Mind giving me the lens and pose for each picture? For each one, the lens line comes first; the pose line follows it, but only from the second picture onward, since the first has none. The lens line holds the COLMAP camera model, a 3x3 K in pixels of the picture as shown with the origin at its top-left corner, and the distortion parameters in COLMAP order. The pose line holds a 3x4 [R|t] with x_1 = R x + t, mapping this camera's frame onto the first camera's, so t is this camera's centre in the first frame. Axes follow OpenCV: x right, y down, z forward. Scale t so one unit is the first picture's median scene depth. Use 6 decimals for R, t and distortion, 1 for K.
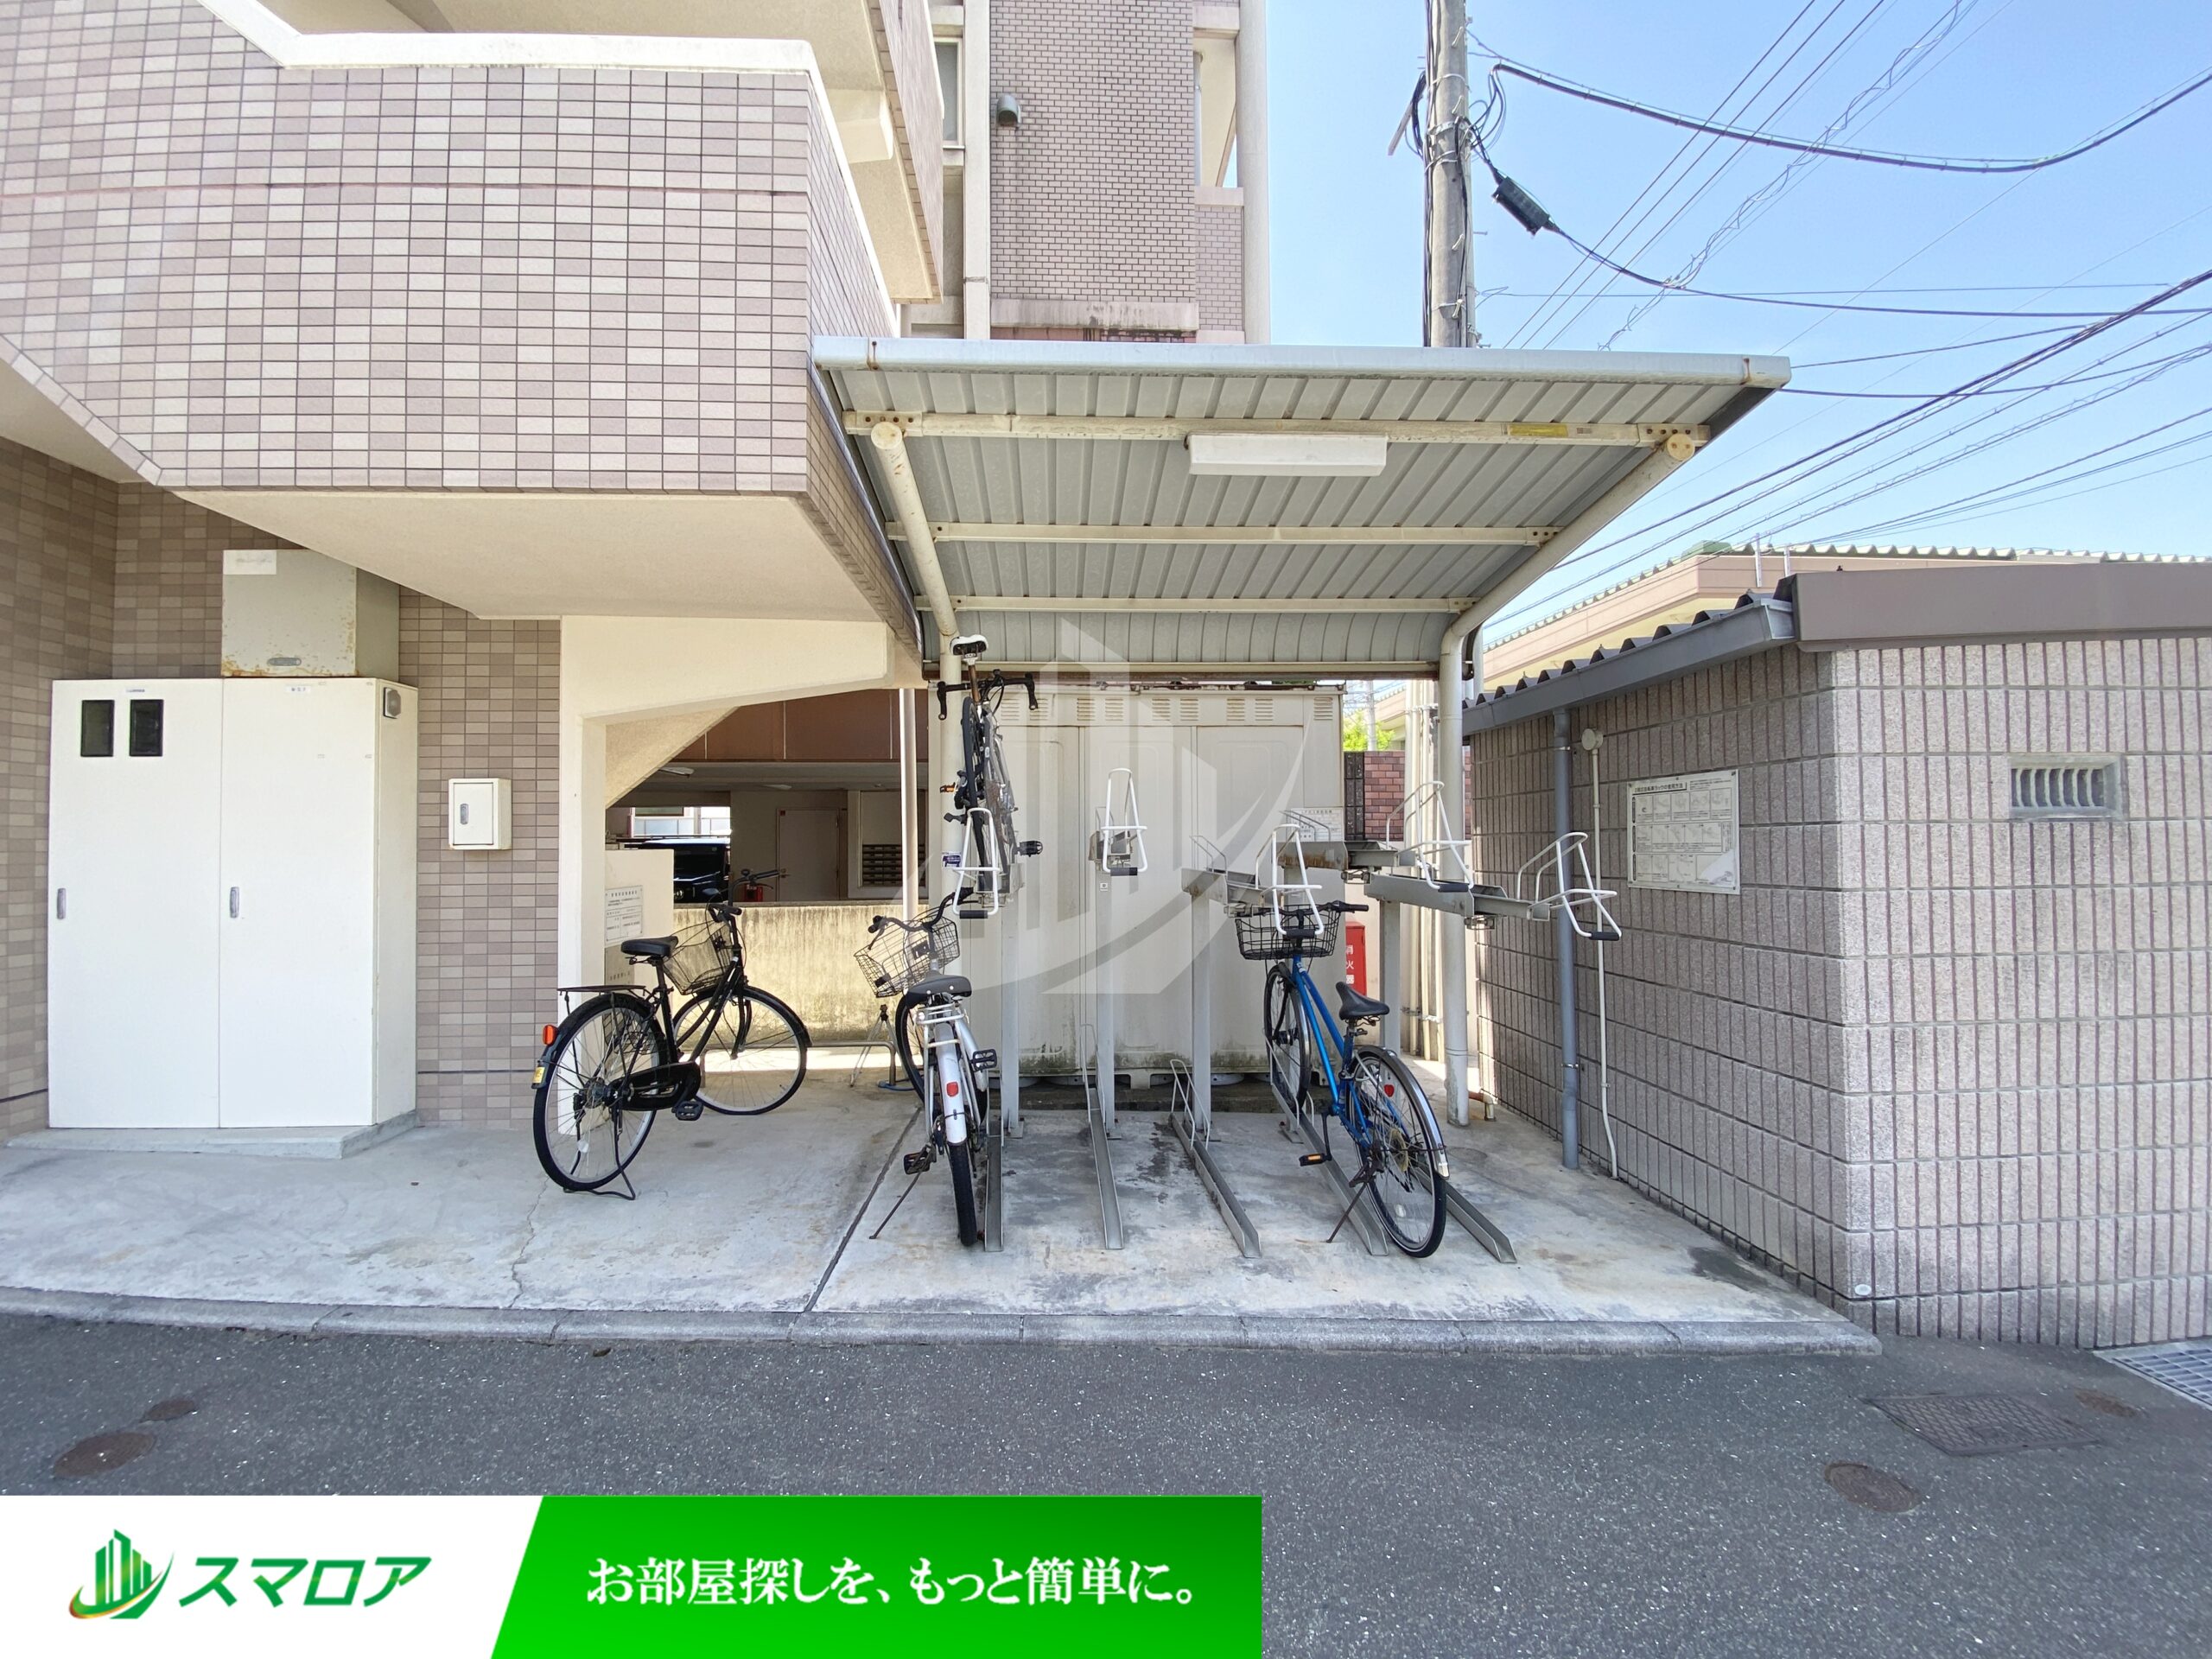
lens RADIAL K [[837.7, 0, 1037.4], [0, 837.7, 814.8], [0, 0, 1]] dist [-0.000474, -0.009703]
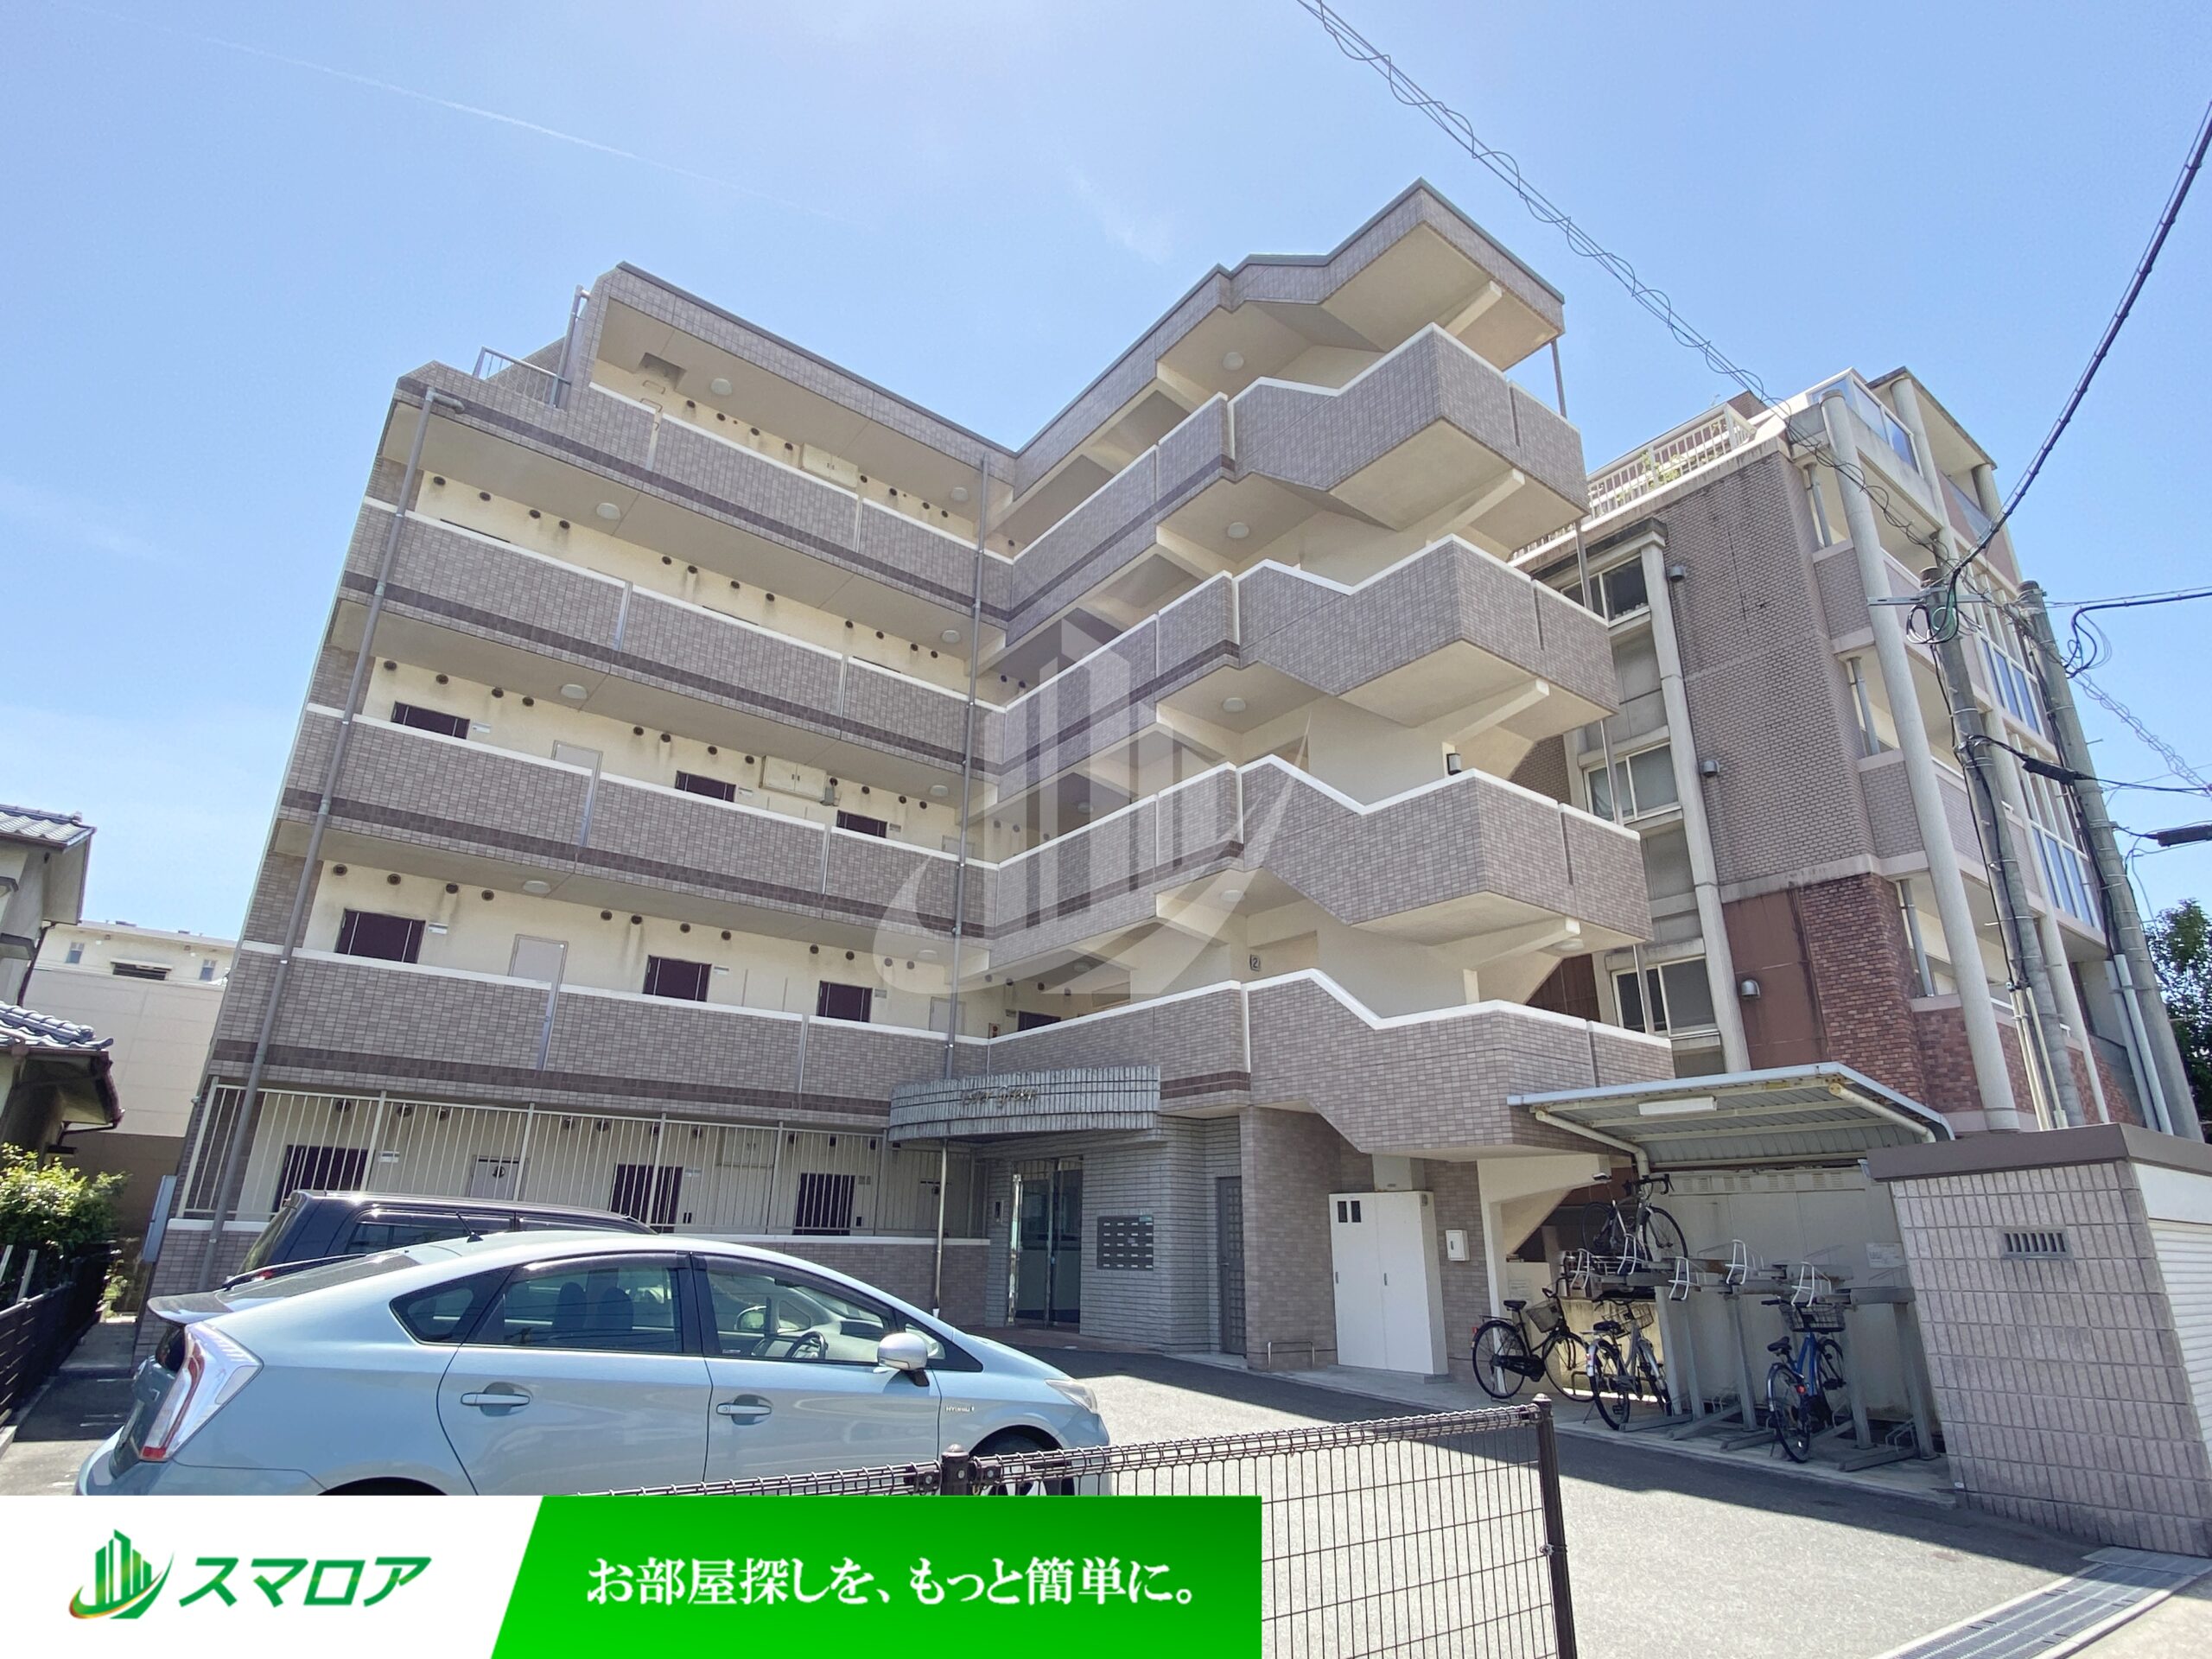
lens RADIAL K [[1082.5, 0, 1106.0], [0, 1082.5, 829.5], [0, 0, 1]] dist [0.000324, -0.017826]
pose [[0.556155, -0.282515, -0.781586, 1.748142], [-0.006772, 0.938876, -0.344188, -0.051770], [0.831051, 0.196715, 0.520248, -1.934761]]
